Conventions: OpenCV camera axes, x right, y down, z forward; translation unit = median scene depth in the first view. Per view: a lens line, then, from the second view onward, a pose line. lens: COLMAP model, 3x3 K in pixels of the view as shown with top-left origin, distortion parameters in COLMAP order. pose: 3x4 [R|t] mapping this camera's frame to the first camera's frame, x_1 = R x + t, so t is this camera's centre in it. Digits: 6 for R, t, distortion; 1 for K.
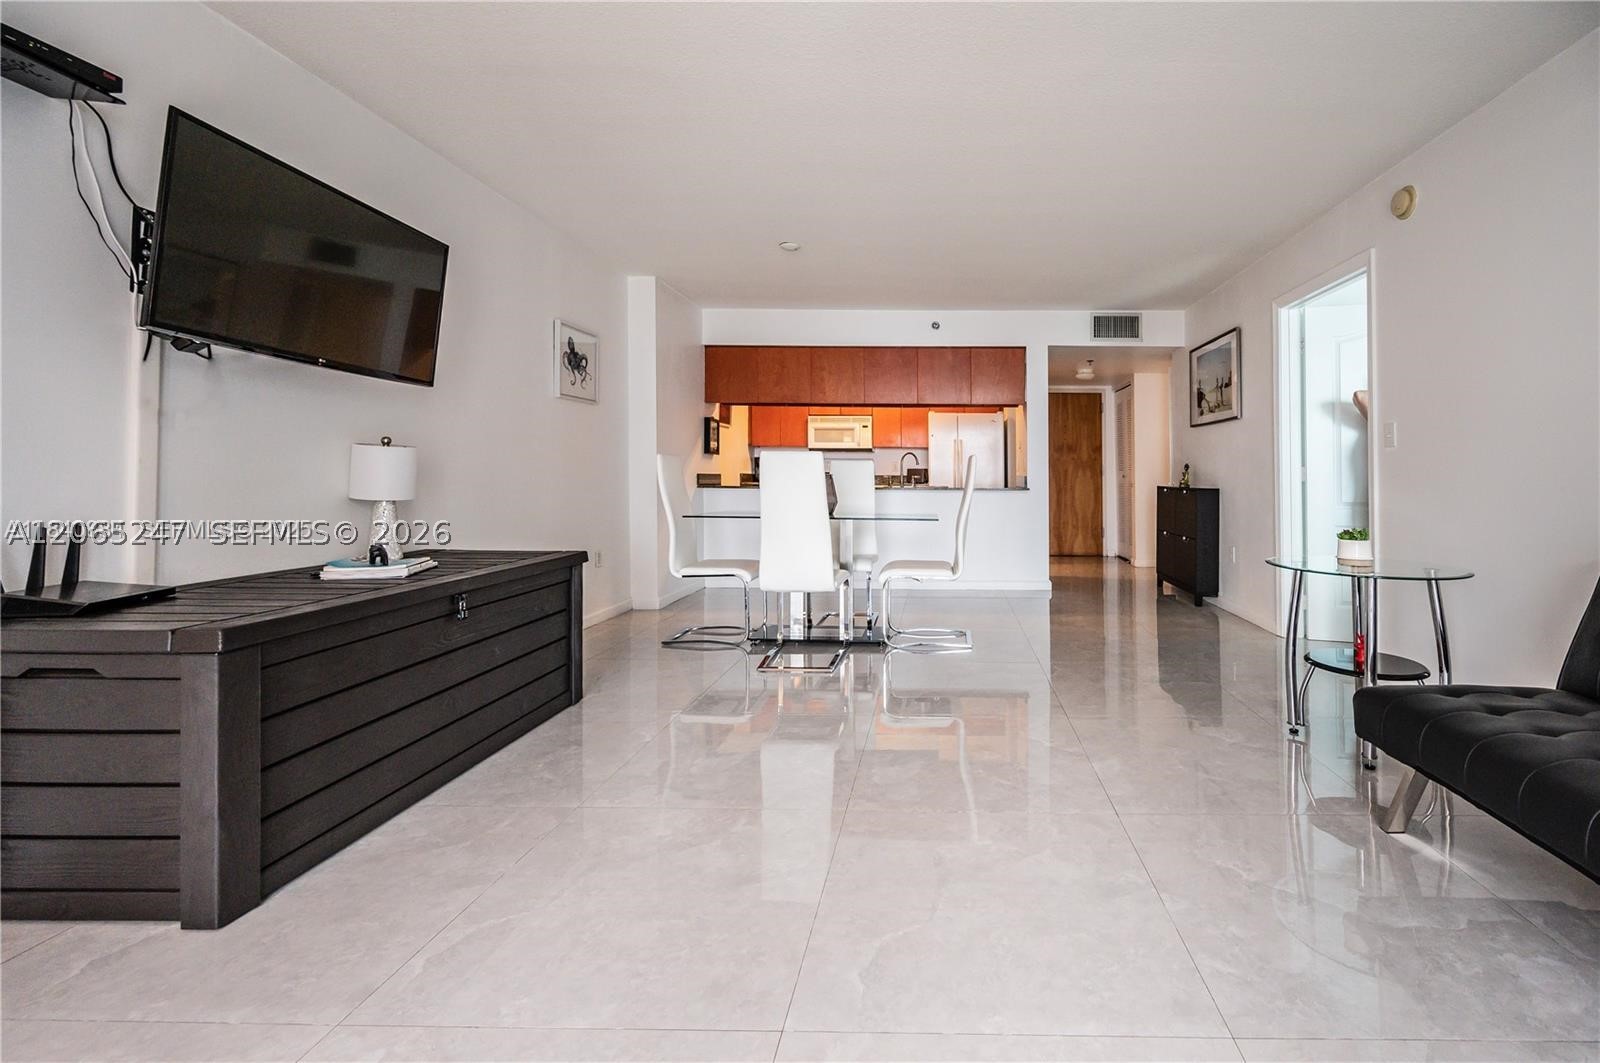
lens RADIAL K [[692.1, 0, 939.9], [0, 692.1, 468.3], [0, 0, 1]] dist [-0.001977, -0.001517]
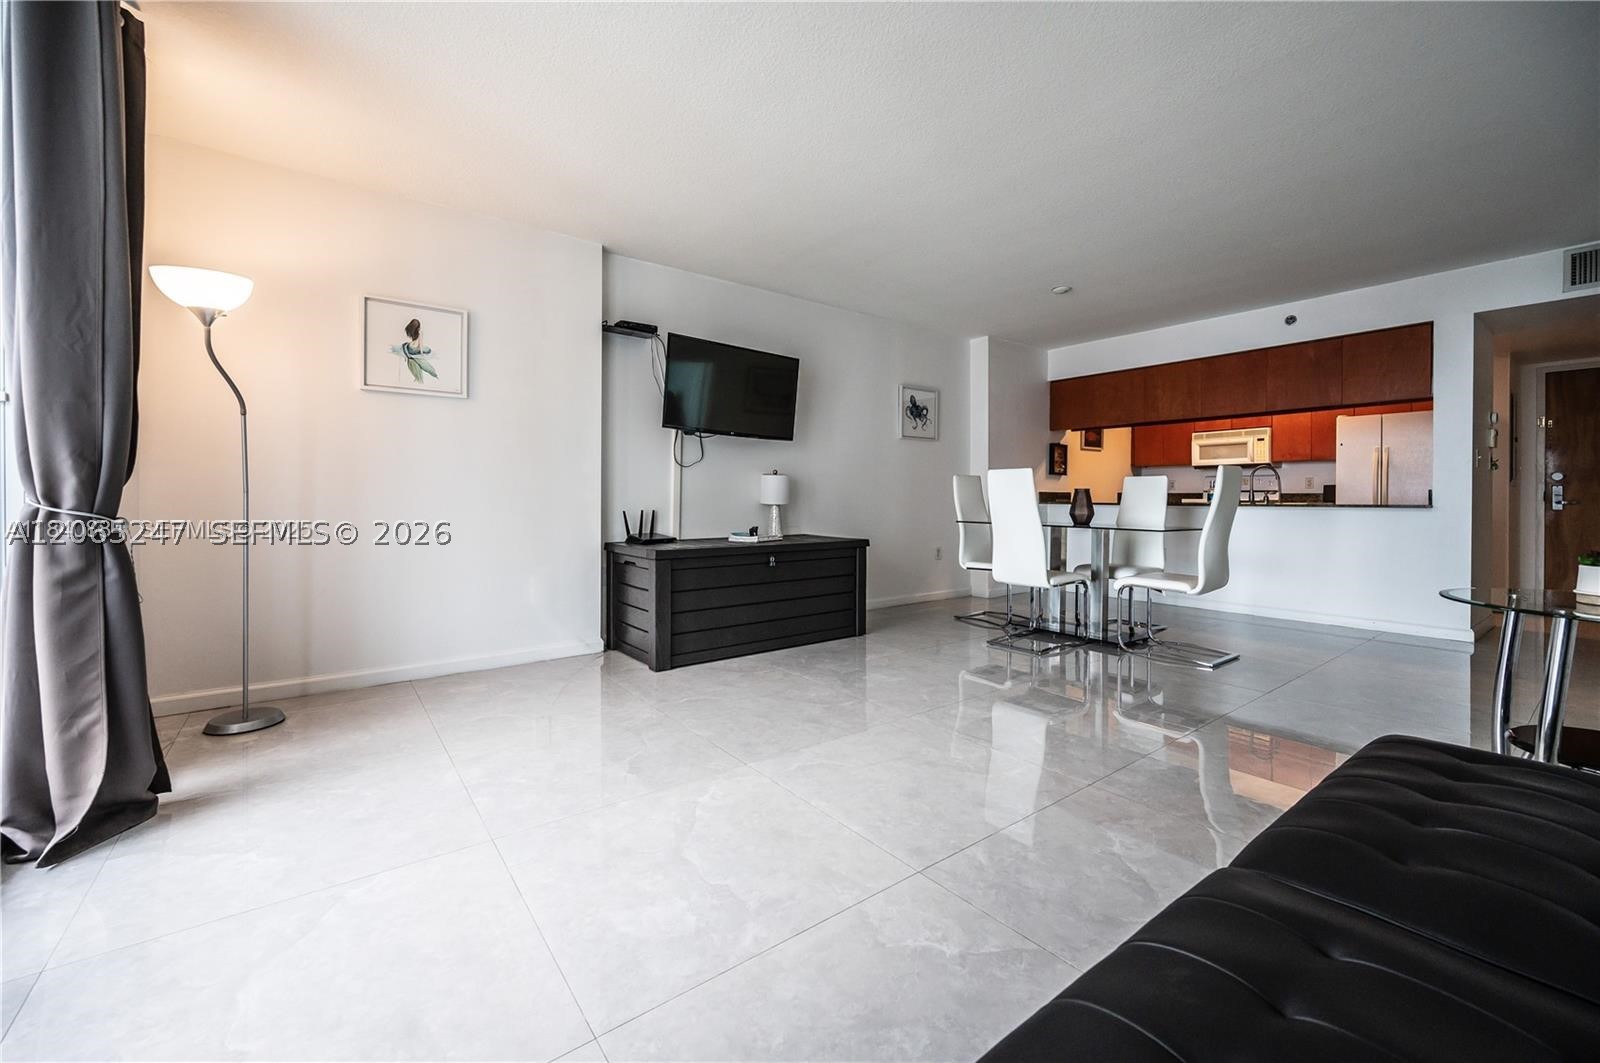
lens RADIAL K [[648.3, 0, 800.9], [0, 648.3, 506.7], [0, 0, 1]] dist [-0.002706, 0.000937]
pose [[0.607656, 0.006308, -0.794175, 0.373156], [0.010315, 0.999821, 0.015834, 0.015267], [0.794133, -0.017814, 0.607483, 0.004420]]
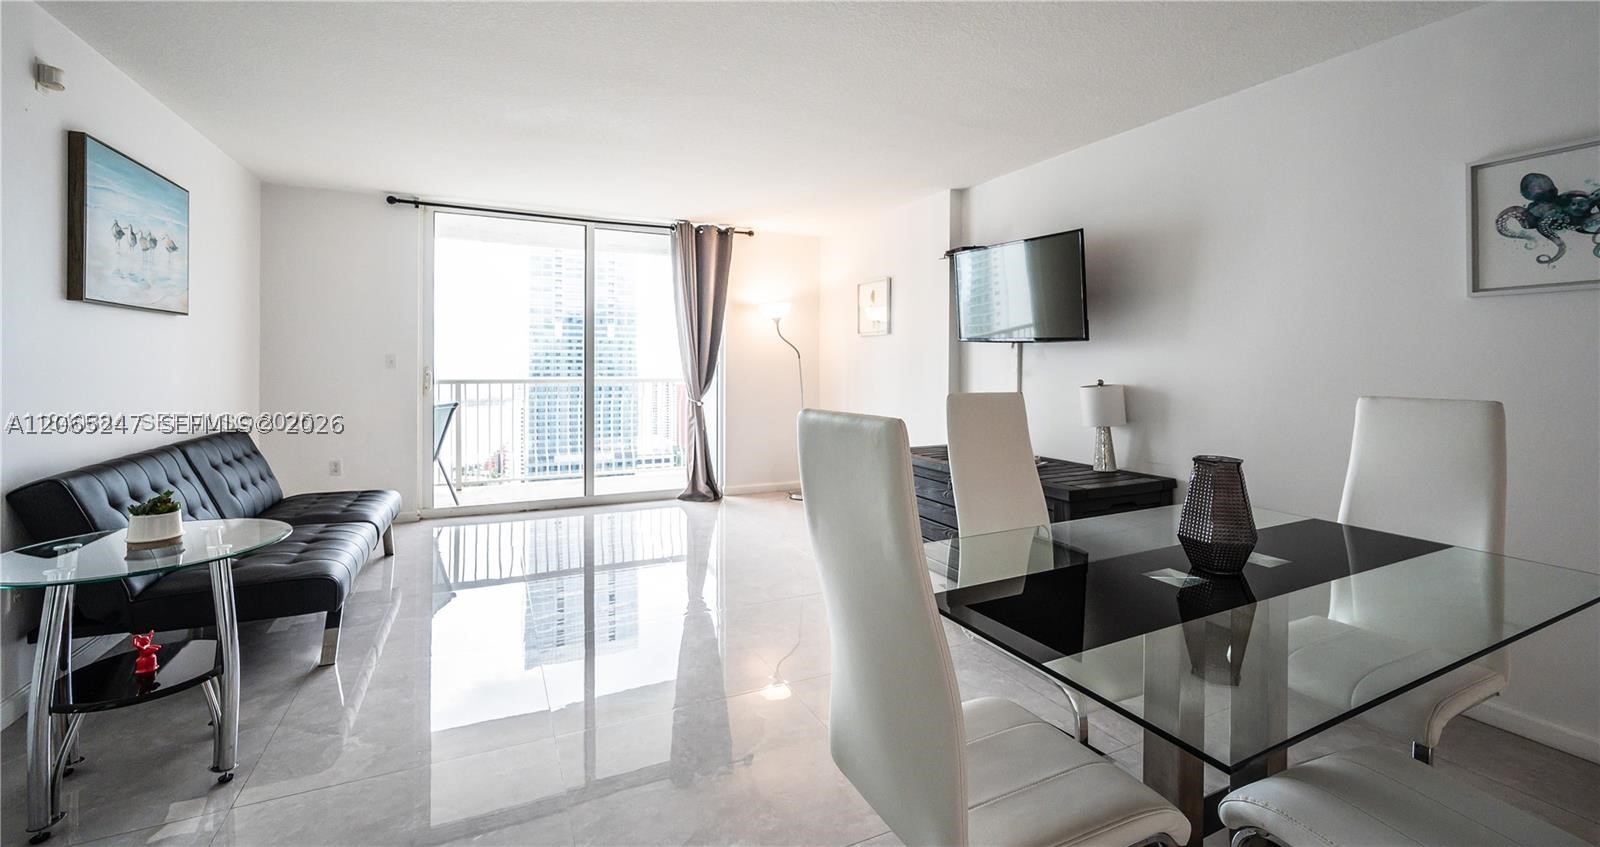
lens RADIAL K [[640.3, 0, 778.2], [0, 640.3, 355.9], [0, 0, 1]] dist [-0.001051, 0.000035]
pose [[-0.910499, -0.016480, -0.413183, 0.176689], [-0.006093, 0.999632, -0.026443, -0.034411], [0.413466, -0.021559, -0.910264, 1.159552]]
